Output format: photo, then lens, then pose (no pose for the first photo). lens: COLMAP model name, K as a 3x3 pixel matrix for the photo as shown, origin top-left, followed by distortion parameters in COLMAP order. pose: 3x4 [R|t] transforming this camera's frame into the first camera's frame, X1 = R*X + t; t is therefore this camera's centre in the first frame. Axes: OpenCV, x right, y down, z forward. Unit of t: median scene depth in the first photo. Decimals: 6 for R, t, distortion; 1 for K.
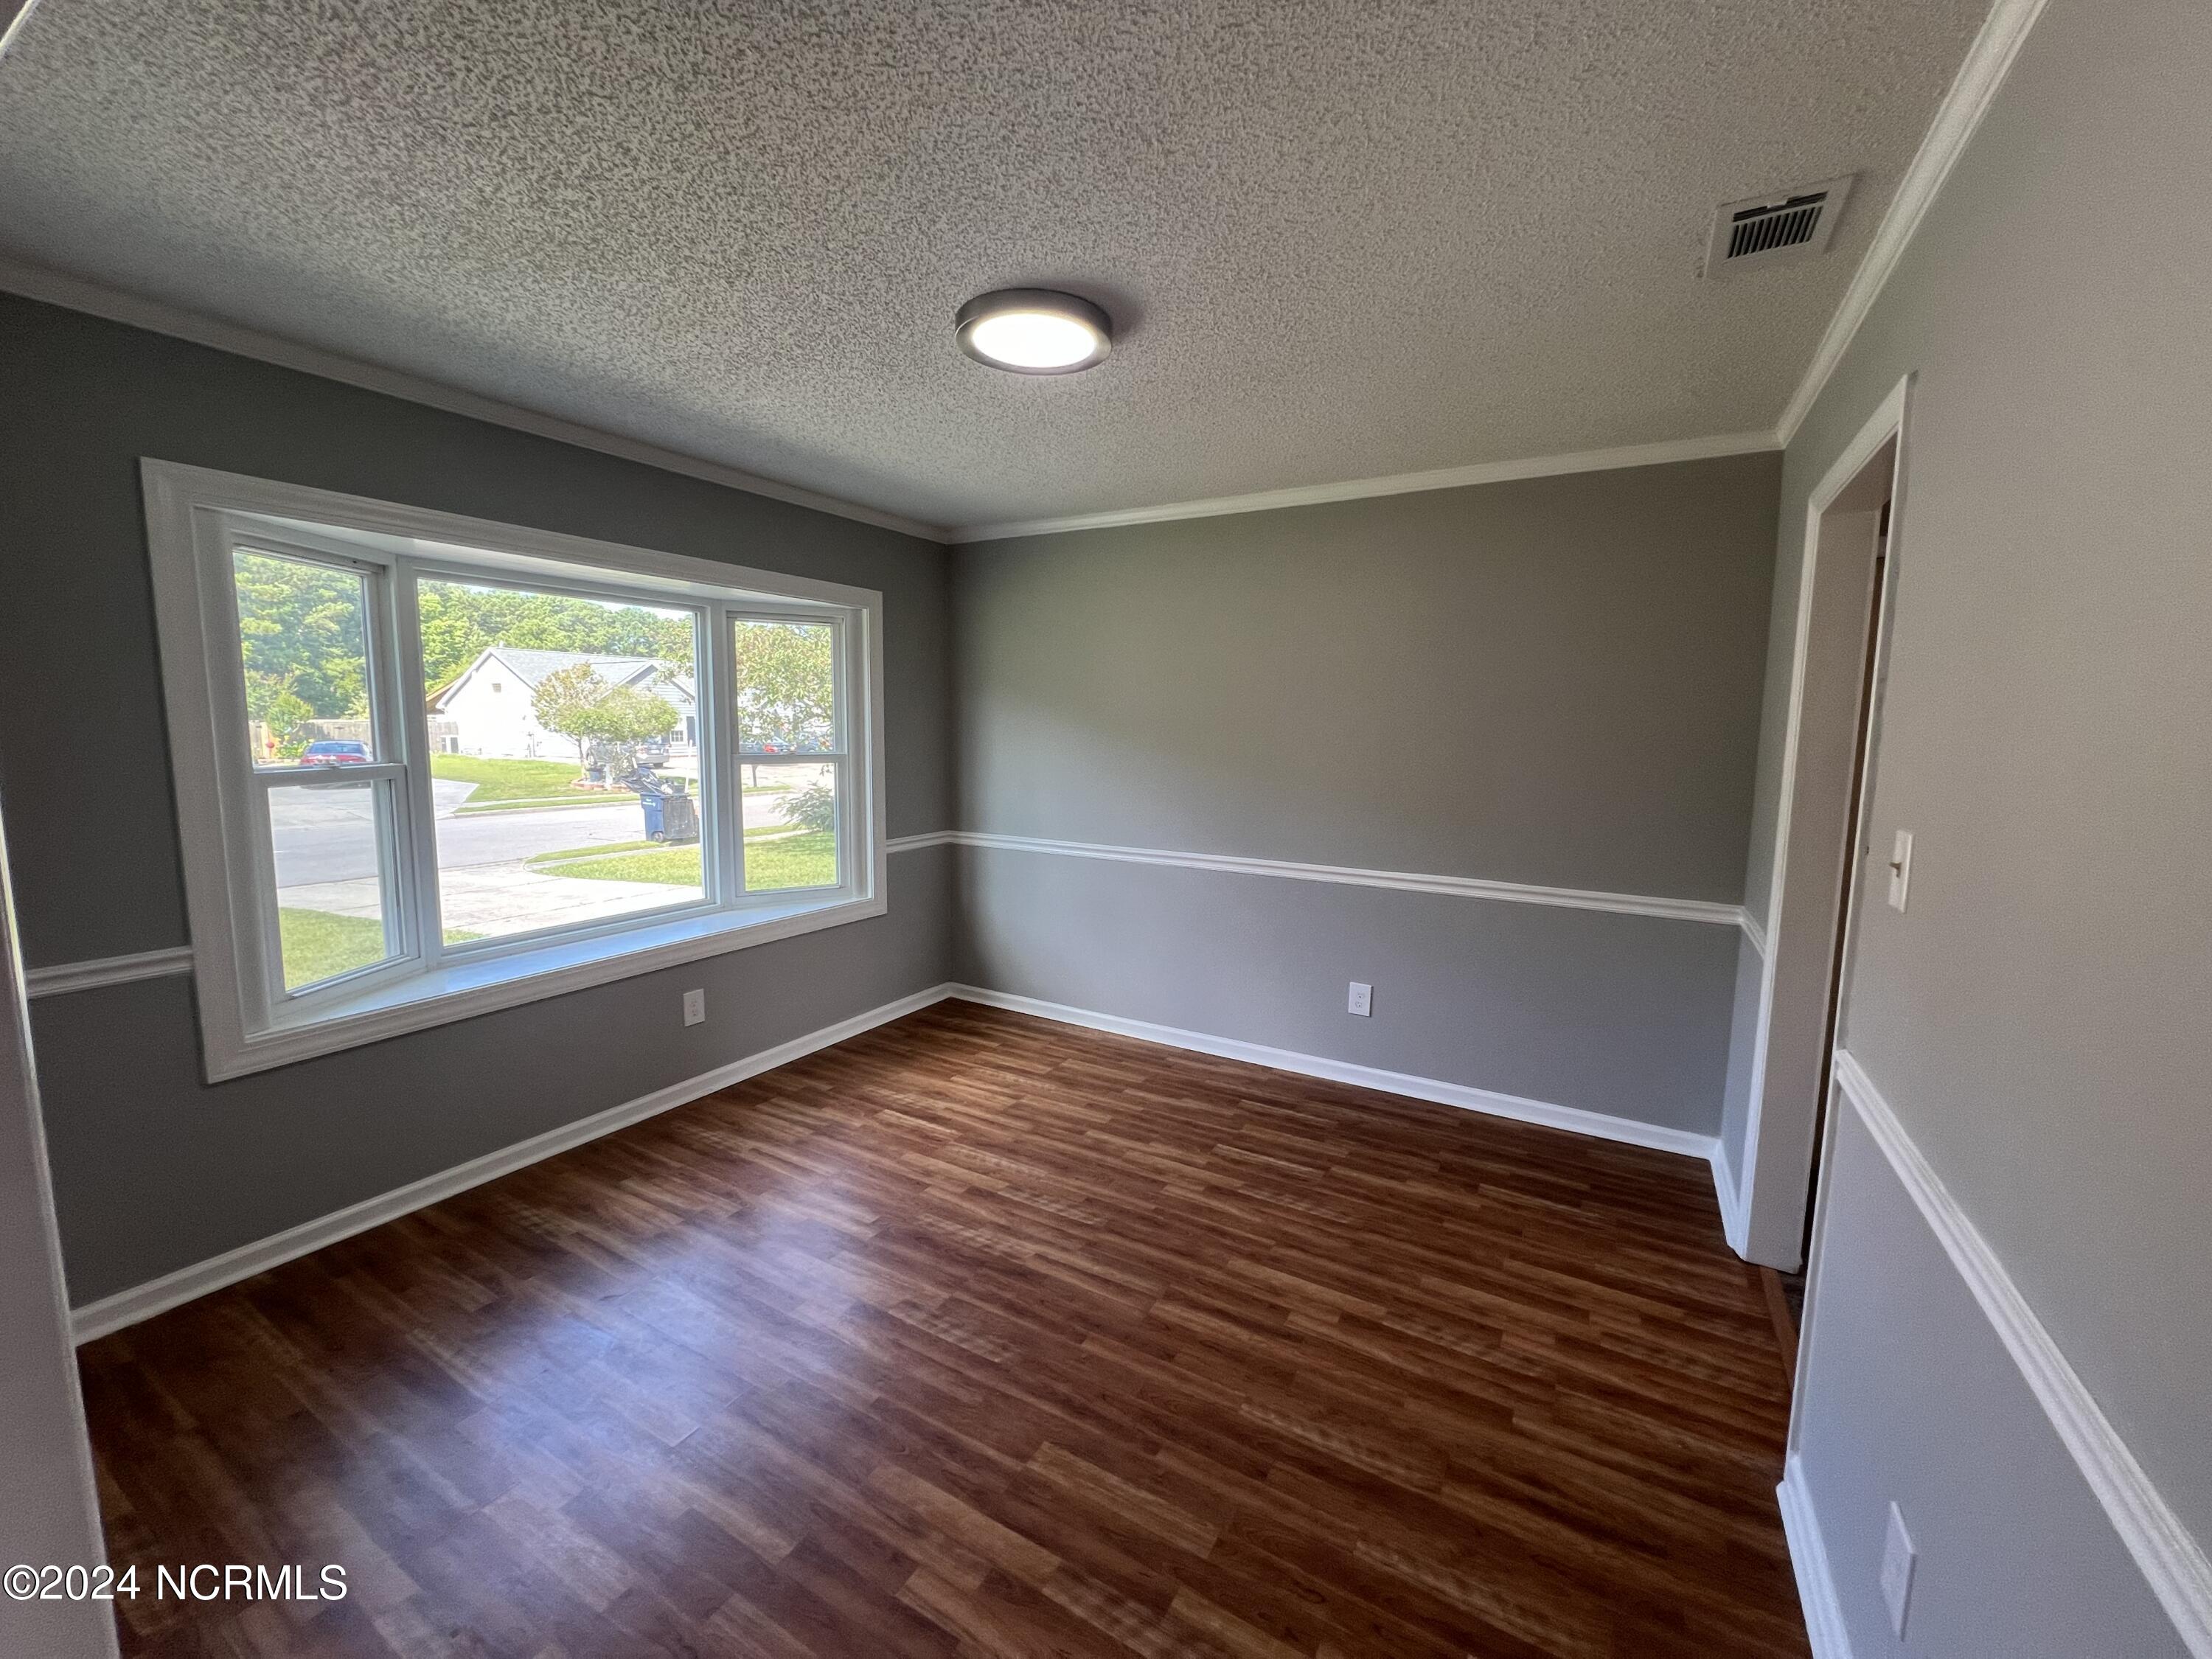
lens RADIAL K [[884.3, 0, 1098.7], [0, 884.3, 822.4], [0, 0, 1]] dist [-0.007526, -0.000125]
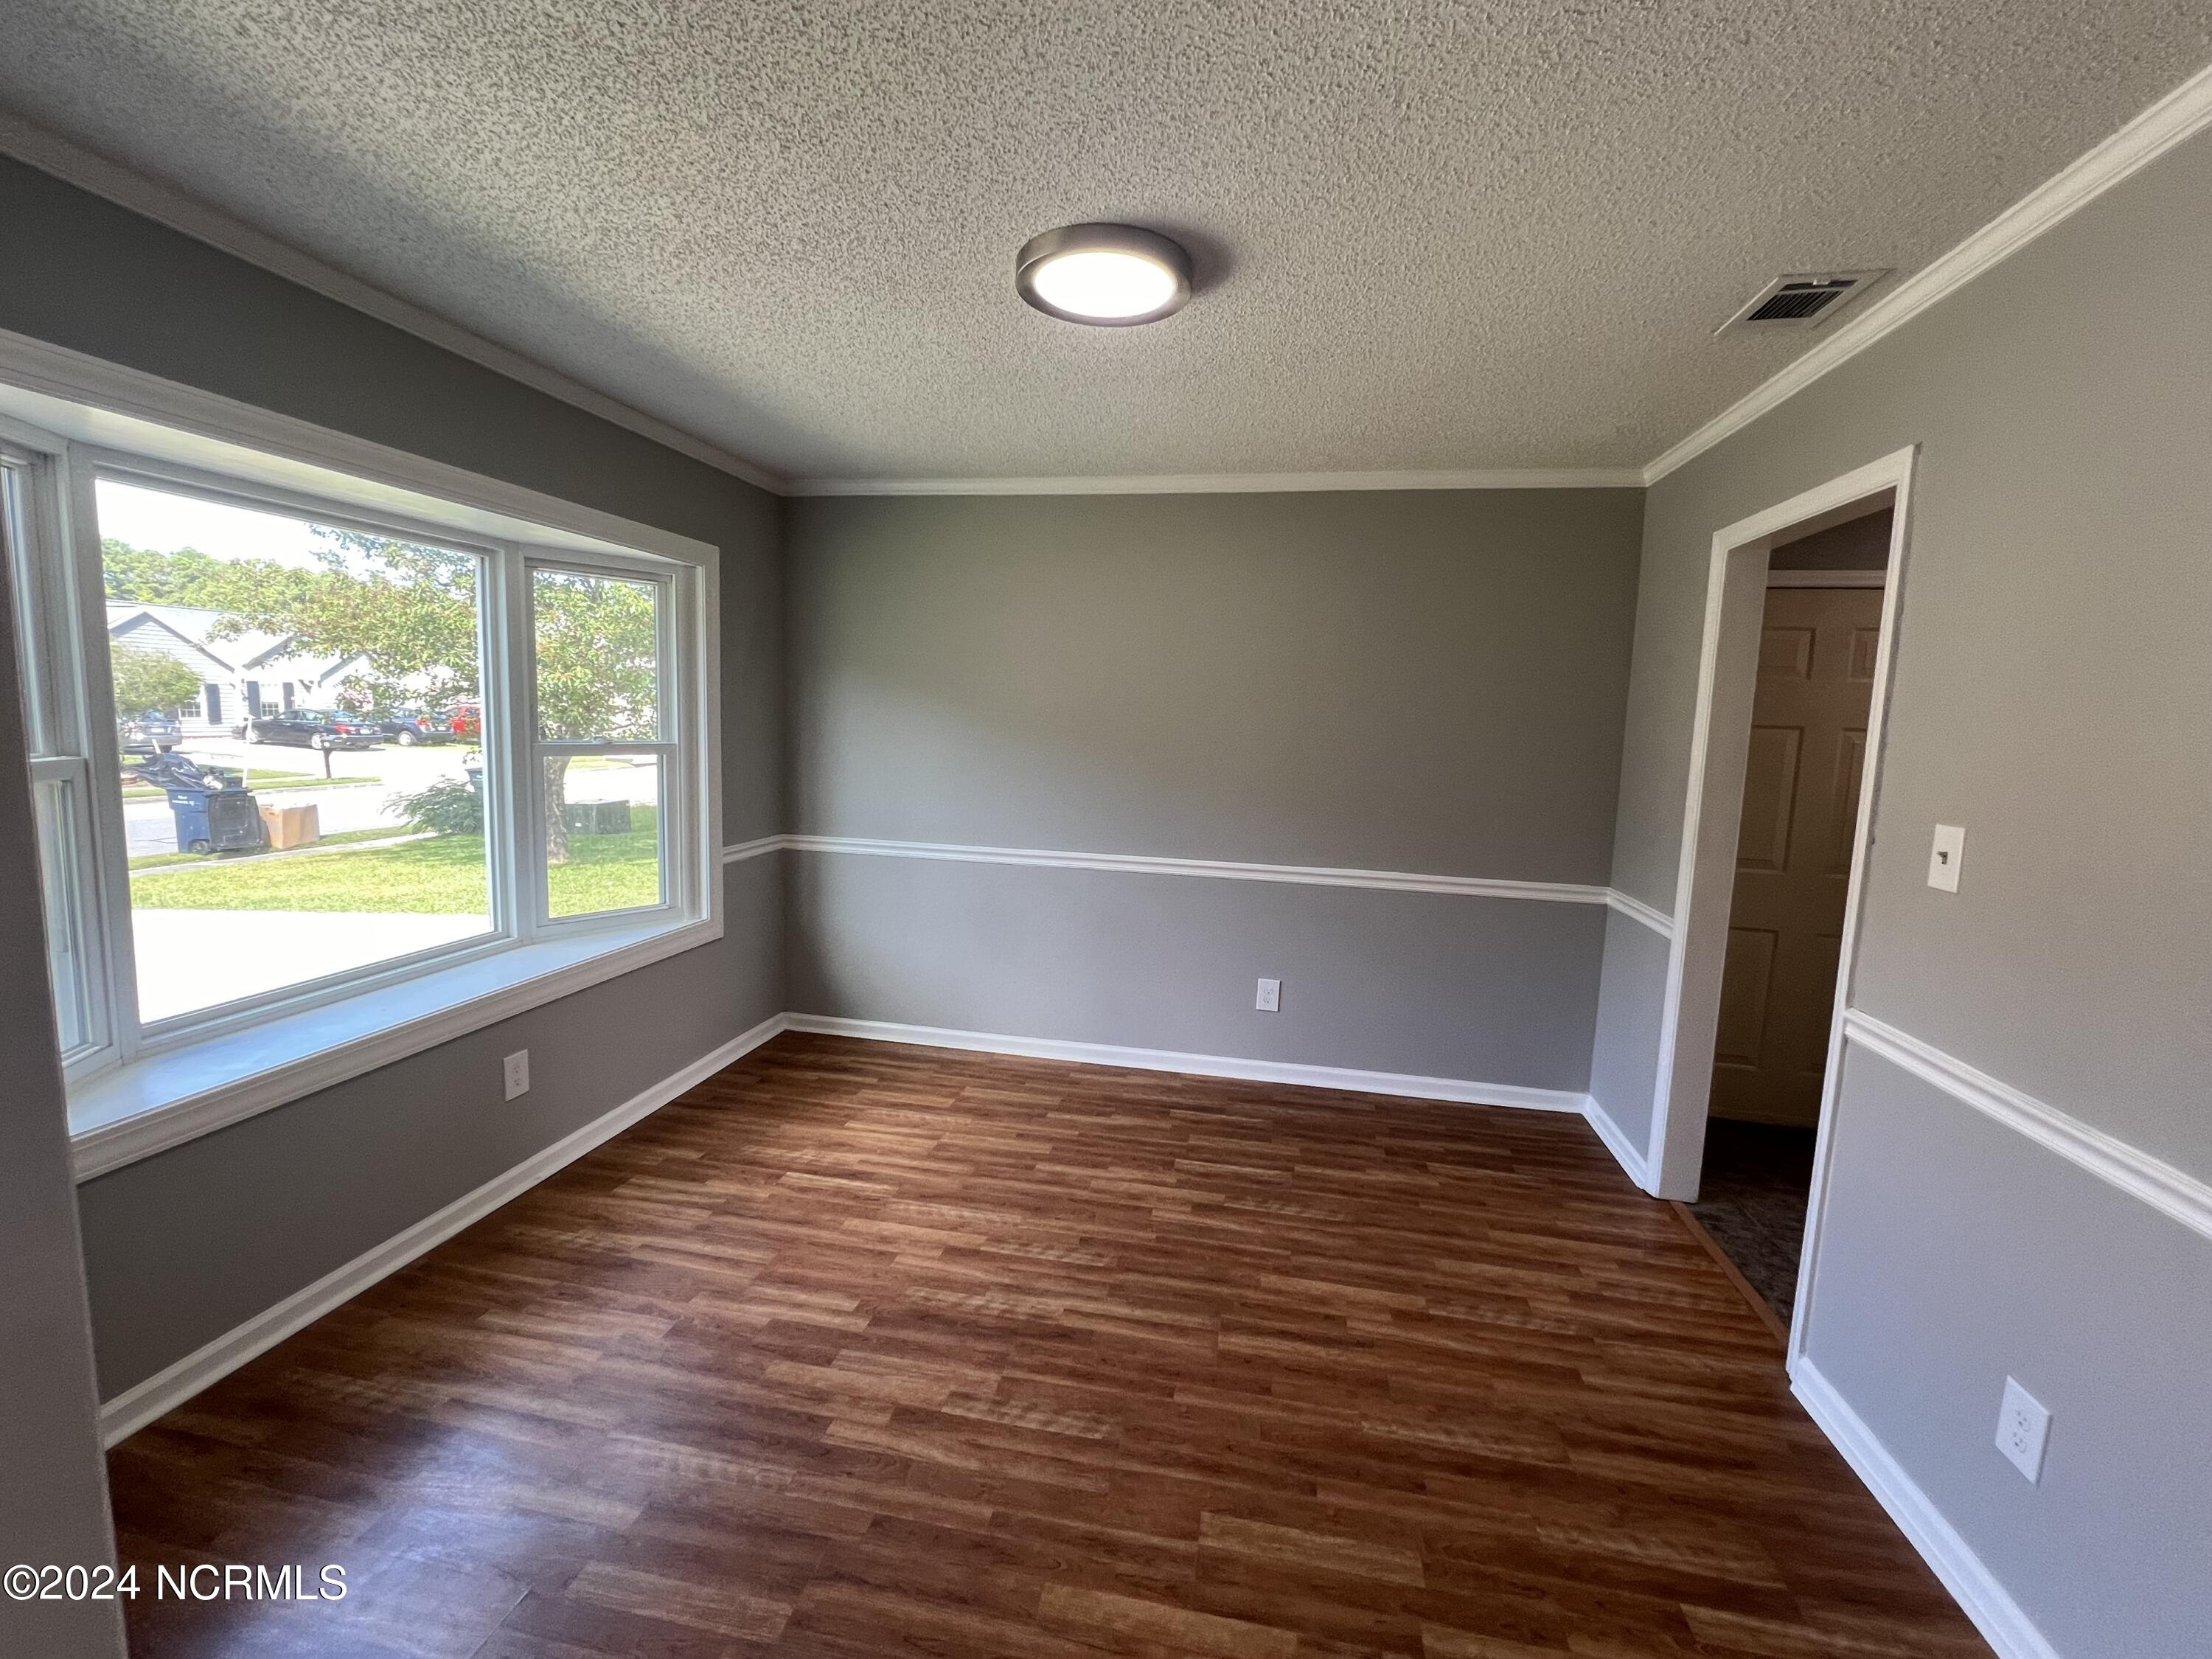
lens RADIAL K [[938.7, 0, 1101.0], [0, 938.7, 822.0], [0, 0, 1]] dist [-0.008323, 0.000670]
pose [[0.943756, -0.018252, 0.330139, -0.272637], [0.015317, 0.999817, 0.011488, -0.012352], [-0.330289, -0.005785, 0.943862, 0.076153]]
